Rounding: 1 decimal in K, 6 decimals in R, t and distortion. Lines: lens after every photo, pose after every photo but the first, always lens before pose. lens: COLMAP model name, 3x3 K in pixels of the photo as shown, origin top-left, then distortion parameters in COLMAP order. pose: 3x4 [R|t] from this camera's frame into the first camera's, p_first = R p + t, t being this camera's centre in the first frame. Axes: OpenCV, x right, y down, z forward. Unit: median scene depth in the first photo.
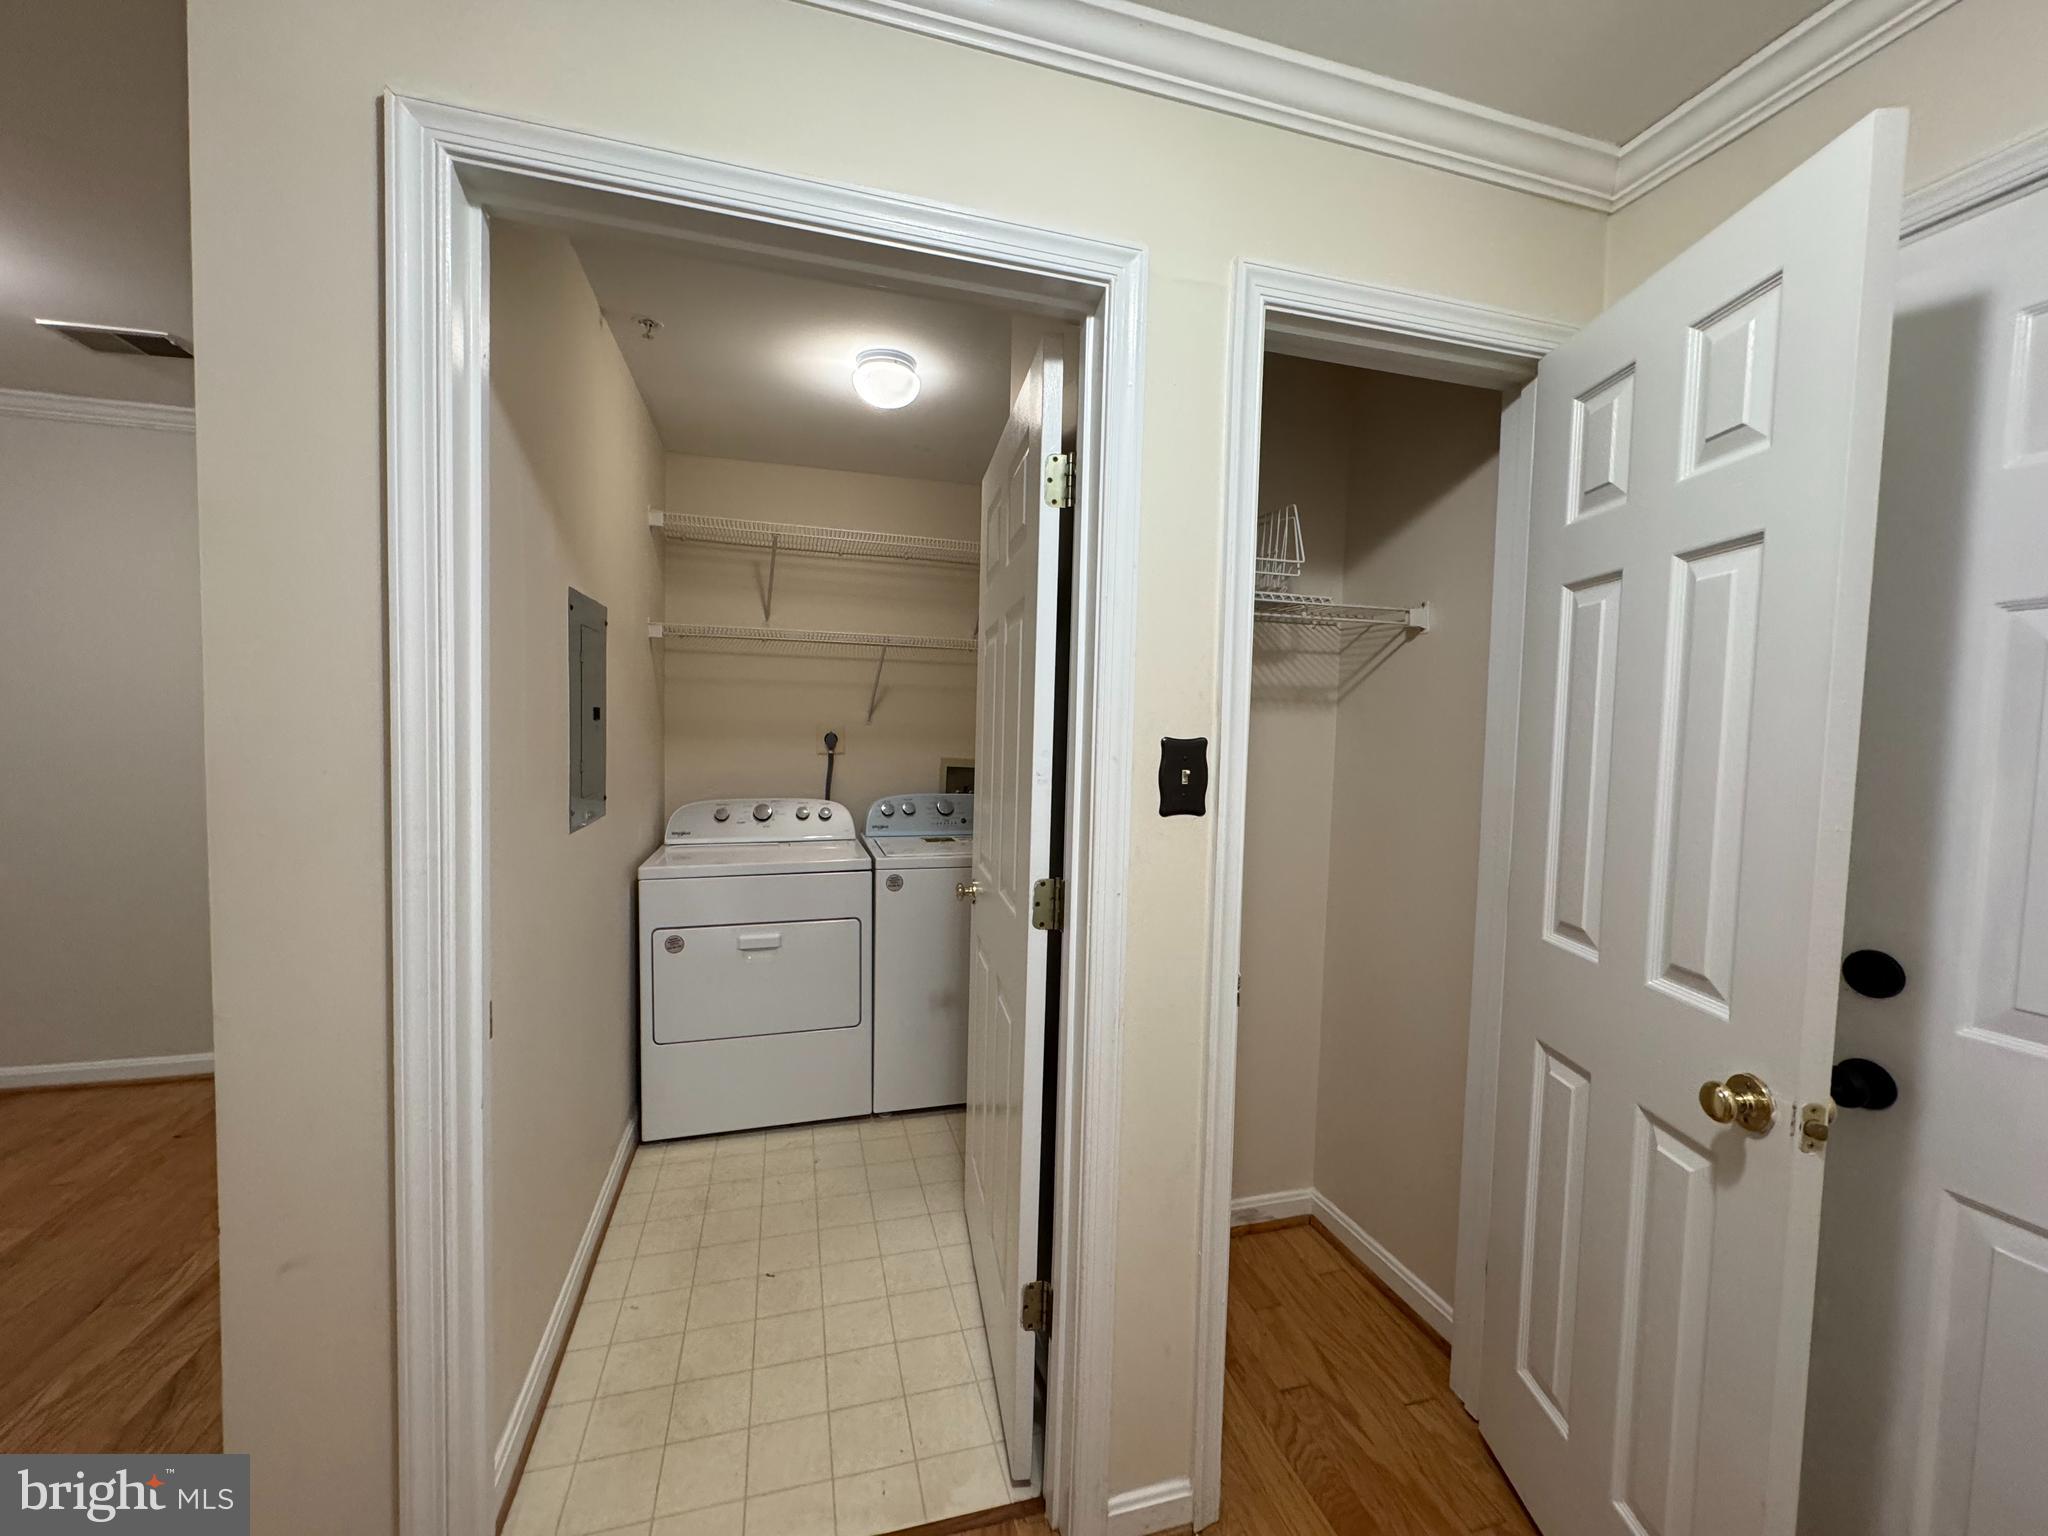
lens RADIAL K [[810.9, 0, 1026.1], [0, 810.9, 768.5], [0, 0, 1]] dist [-0.002969, -0.000933]
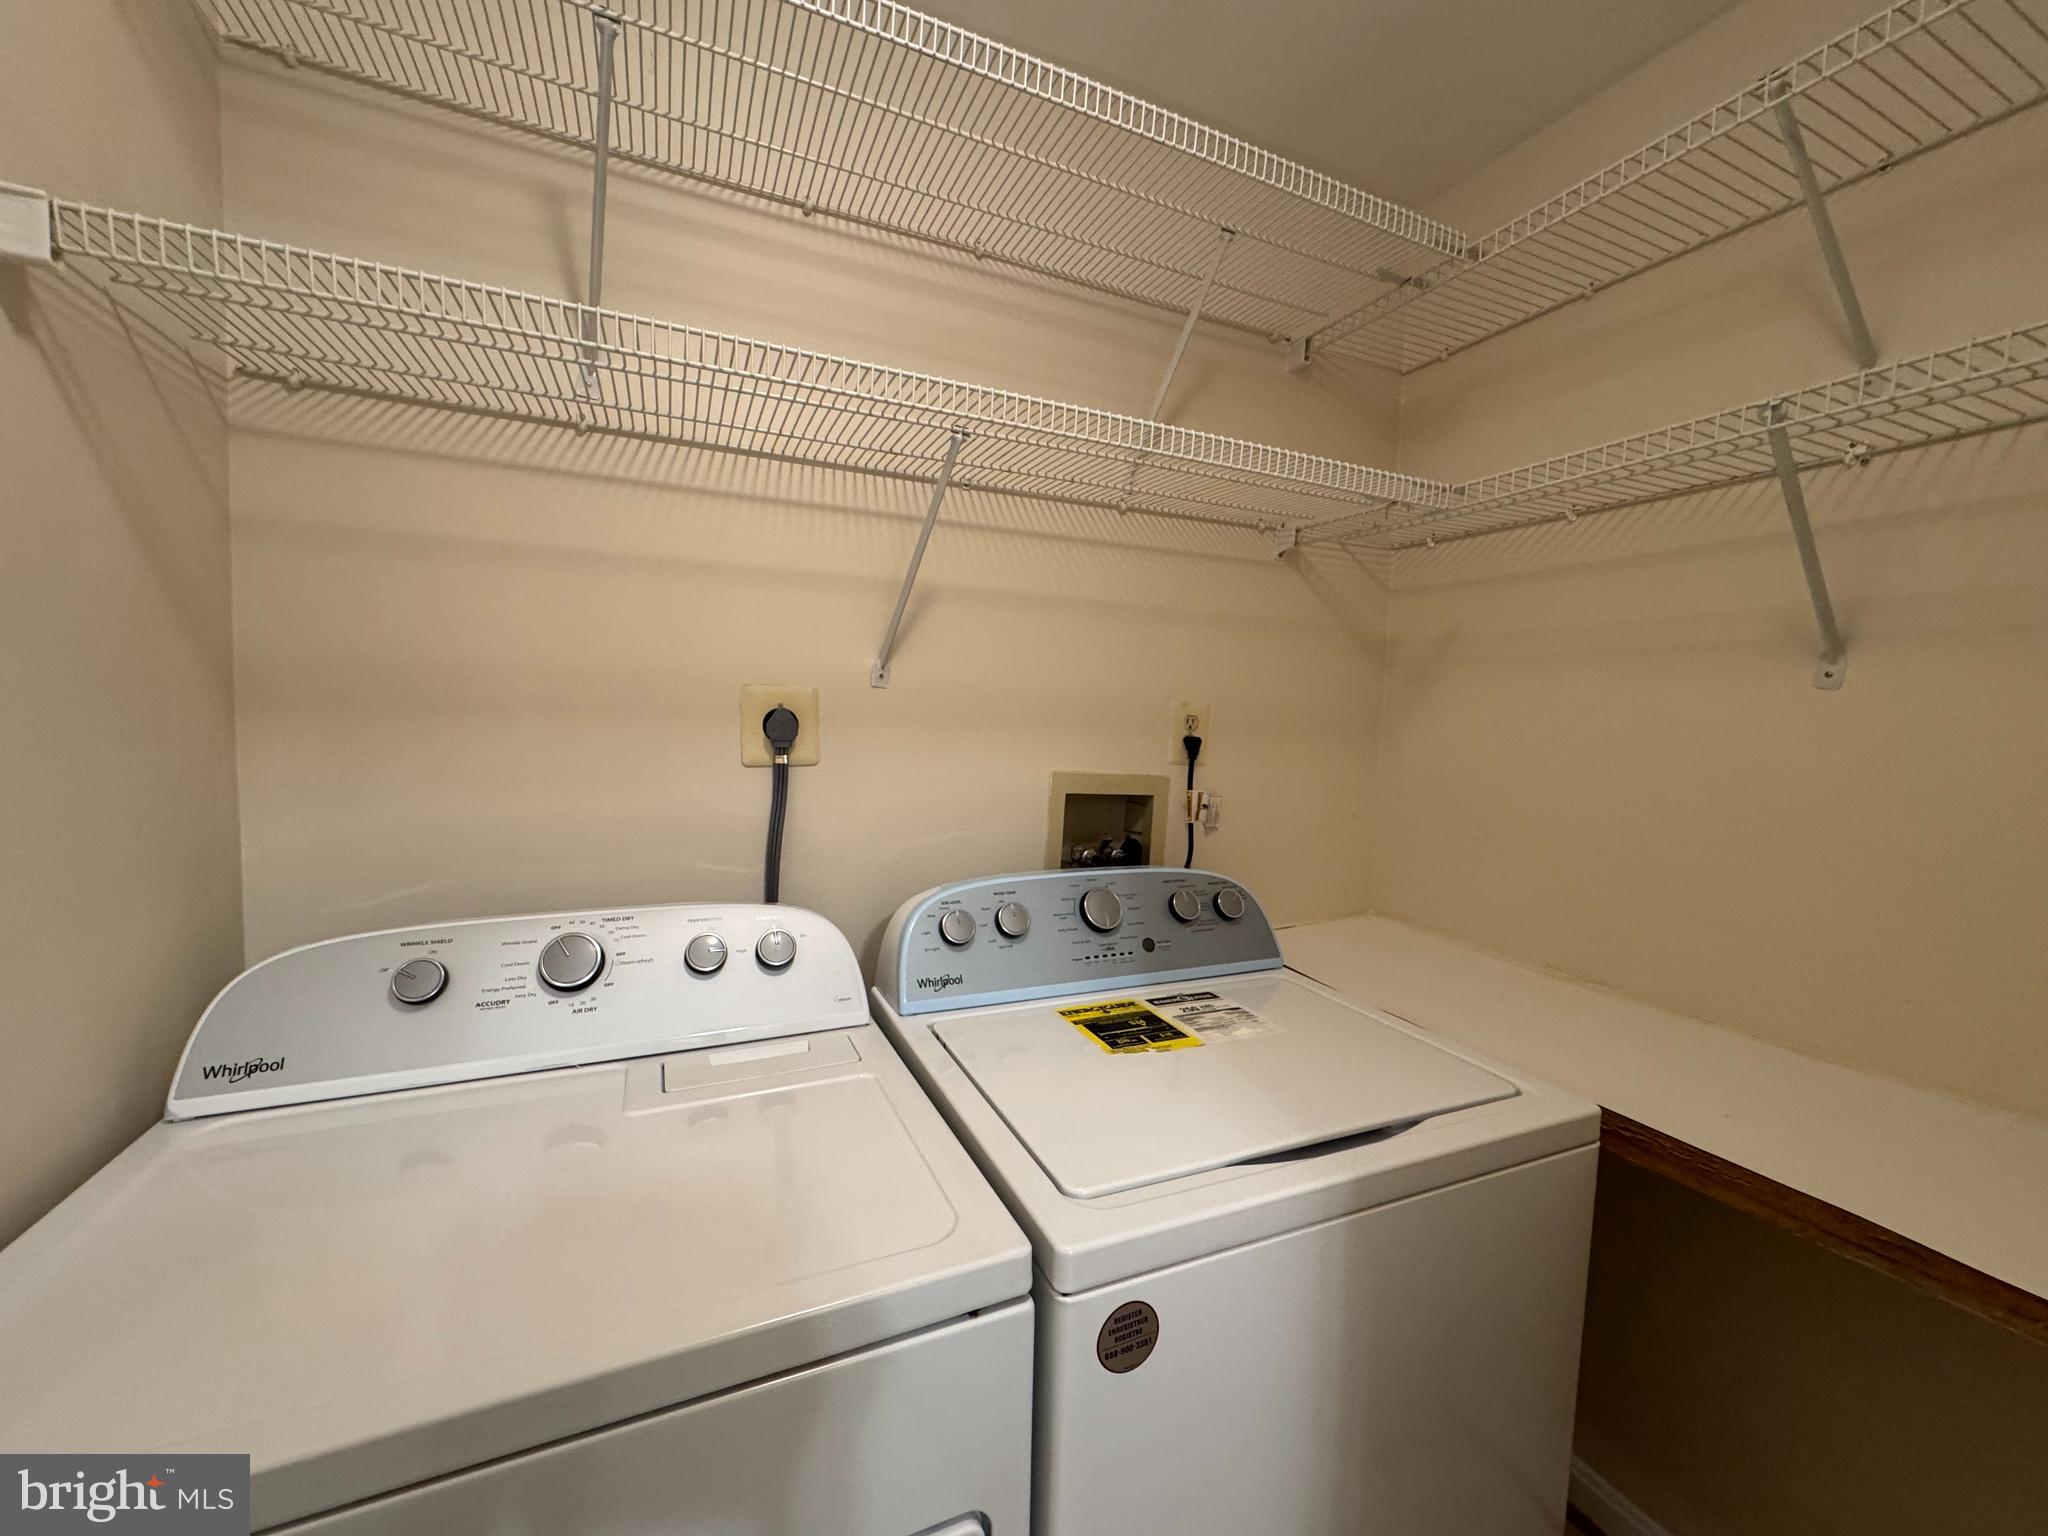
lens RADIAL K [[810.9, 0, 1024.2], [0, 810.9, 776.3], [0, 0, 1]] dist [-0.002969, -0.000933]
pose [[0.991727, -0.001758, 0.128352, -0.188513], [-0.001633, 0.999653, 0.026310, -0.024372], [-0.128354, -0.026302, 0.991380, 0.656806]]
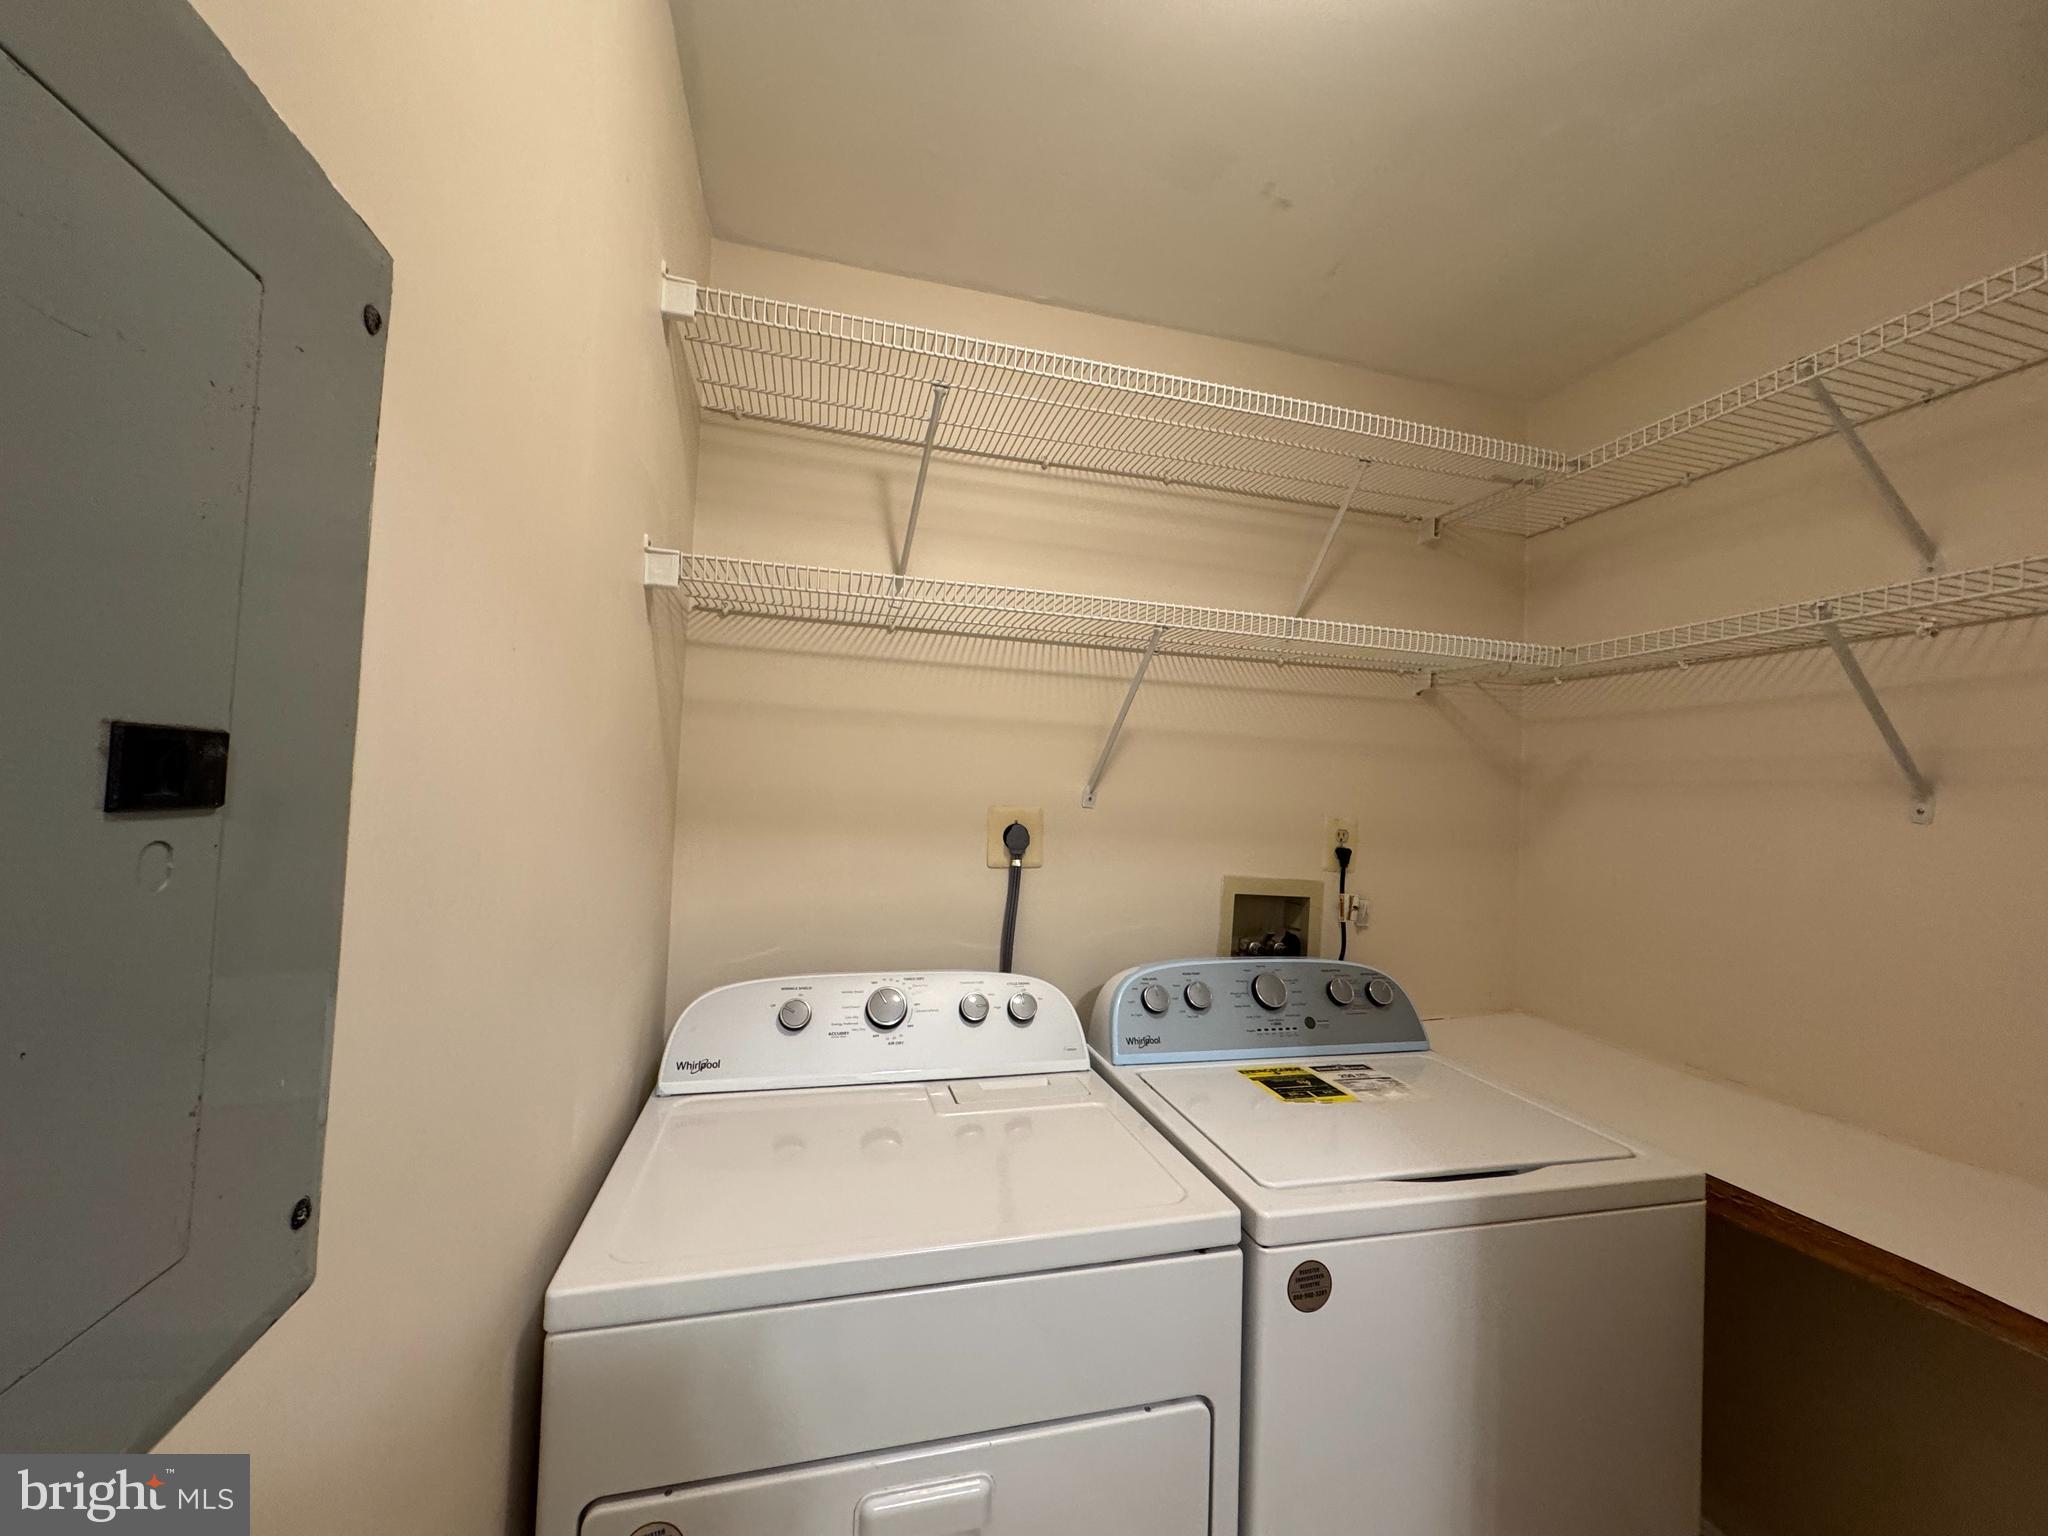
lens RADIAL K [[810.9, 0, 1022.9], [0, 810.9, 773.5], [0, 0, 1]] dist [-0.002969, -0.000933]
pose [[0.999163, 0.016627, -0.037372, -0.231518], [-0.019685, 0.996353, -0.083025, -0.035737], [0.035855, 0.083691, 0.995846, 0.543654]]
